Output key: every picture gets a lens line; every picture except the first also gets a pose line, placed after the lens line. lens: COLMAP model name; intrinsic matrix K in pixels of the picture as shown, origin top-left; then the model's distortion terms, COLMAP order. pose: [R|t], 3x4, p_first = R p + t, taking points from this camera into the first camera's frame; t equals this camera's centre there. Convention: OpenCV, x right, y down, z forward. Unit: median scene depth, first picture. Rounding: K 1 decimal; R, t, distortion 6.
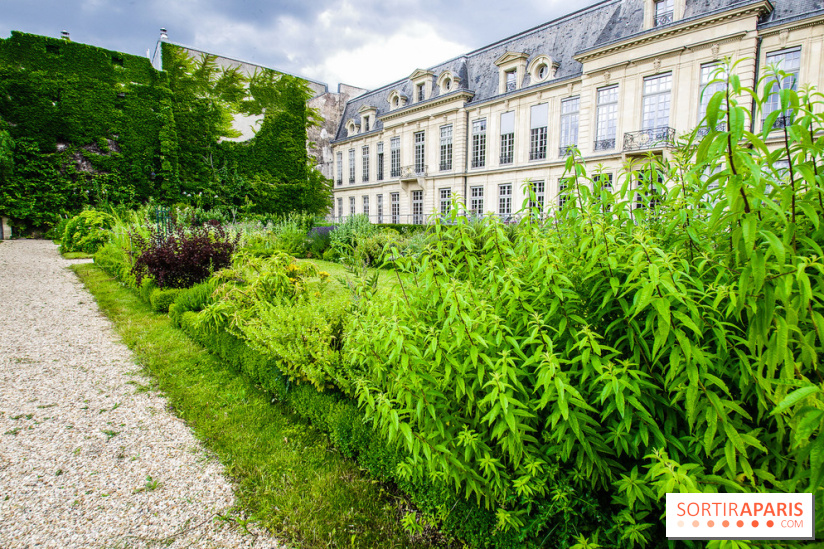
lens RADIAL K [[444.4, 0, 413.7], [0, 444.4, 292.9], [0, 0, 1]] dist [-0.014024, -0.015387]
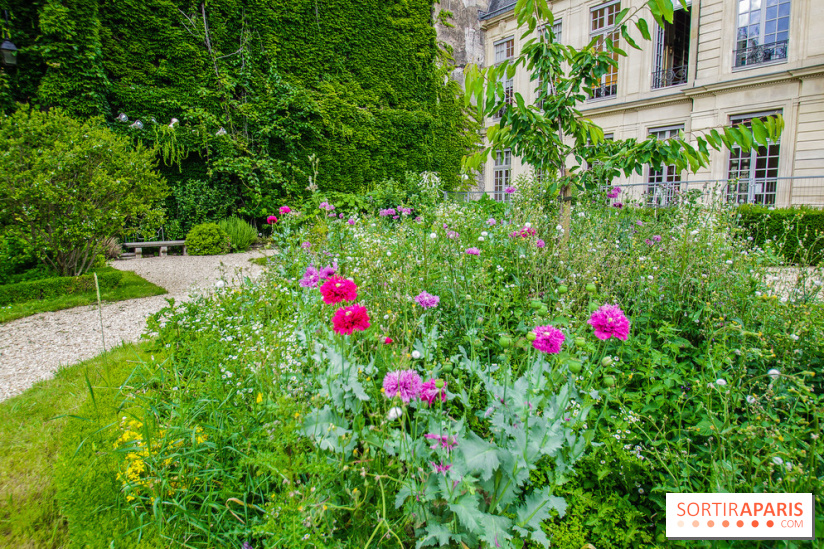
lens RADIAL K [[483.8, 0, 399.0], [0, 483.8, 291.7], [0, 0, 1]] dist [-0.018231, -0.010893]
pose [[0.998646, -0.011580, -0.050706, -0.296690], [0.012271, 0.999836, 0.013350, -0.102293], [0.050543, -0.013954, 0.998624, 0.646430]]
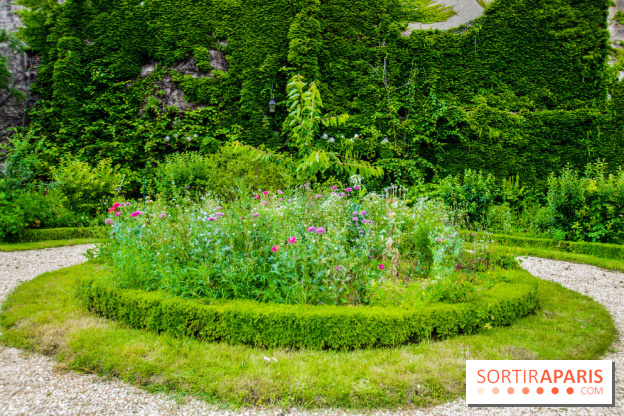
lens RADIAL K [[423.2, 0, 306.0], [0, 423.2, 215.8], [0, 0, 1]] dist [-0.032094, -0.009898]
pose [[0.686030, 0.054403, -0.725537, -0.169632], [-0.130523, 0.990225, -0.049166, -0.105865], [0.715770, 0.128429, 0.686425, 0.638359]]
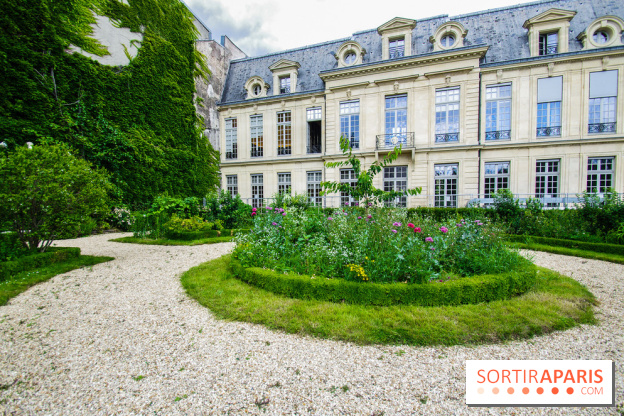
lens RADIAL K [[295.7, 0, 306.6], [0, 295.7, 221.5], [0, 0, 1]] dist [-0.001230, -0.010960]
pose [[0.865763, -0.035917, 0.499164, -0.383706], [0.086229, 0.993210, -0.078091, -0.098709], [-0.492970, 0.110651, 0.862981, 0.604846]]
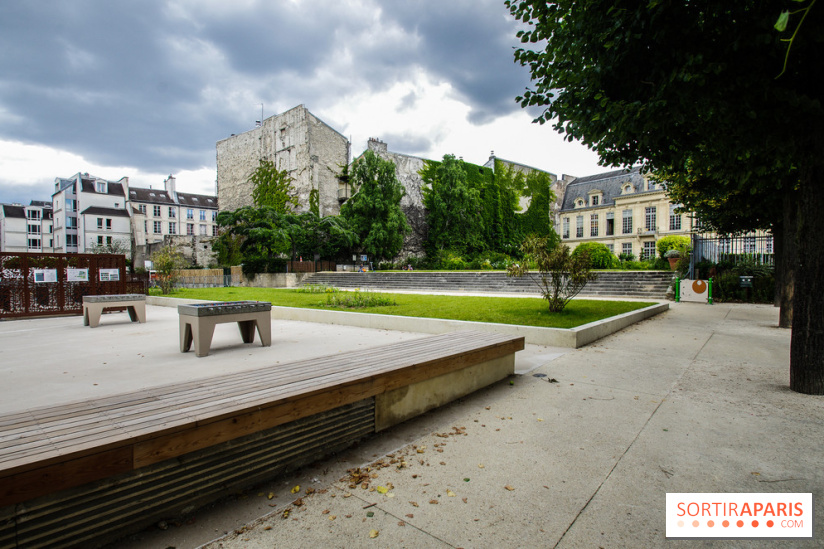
lens RADIAL K [[432.6, 0, 394.1], [0, 432.6, 282.5], [0, 0, 1]] dist [-0.016897, -0.000459]
pose [[0.995478, -0.006087, -0.094798, -0.747489], [-0.005768, 0.992230, -0.124281, 0.115526], [0.094818, 0.124266, 0.987708, -0.608241]]
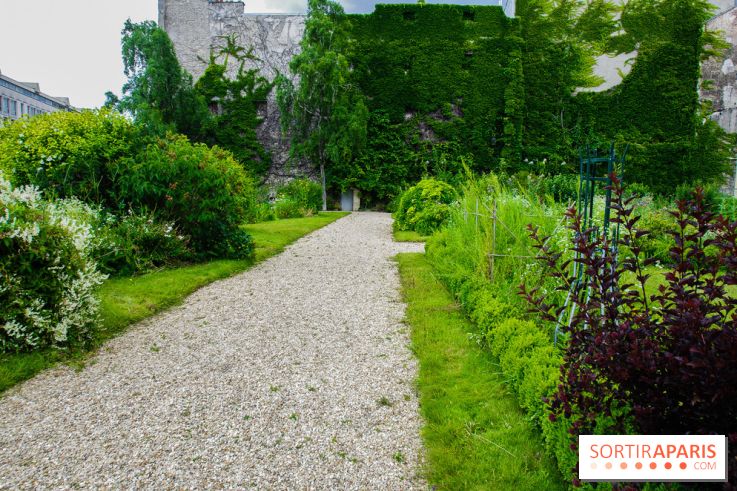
lens RADIAL K [[499.8, 0, 350.3], [0, 499.8, 258.8], [0, 0, 1]] dist [-0.032094, -0.009898]
pose [[0.712407, 0.087378, -0.696306, -0.088278], [-0.110923, 0.993766, 0.011218, -0.017684], [0.692945, 0.069244, 0.717658, 0.118365]]
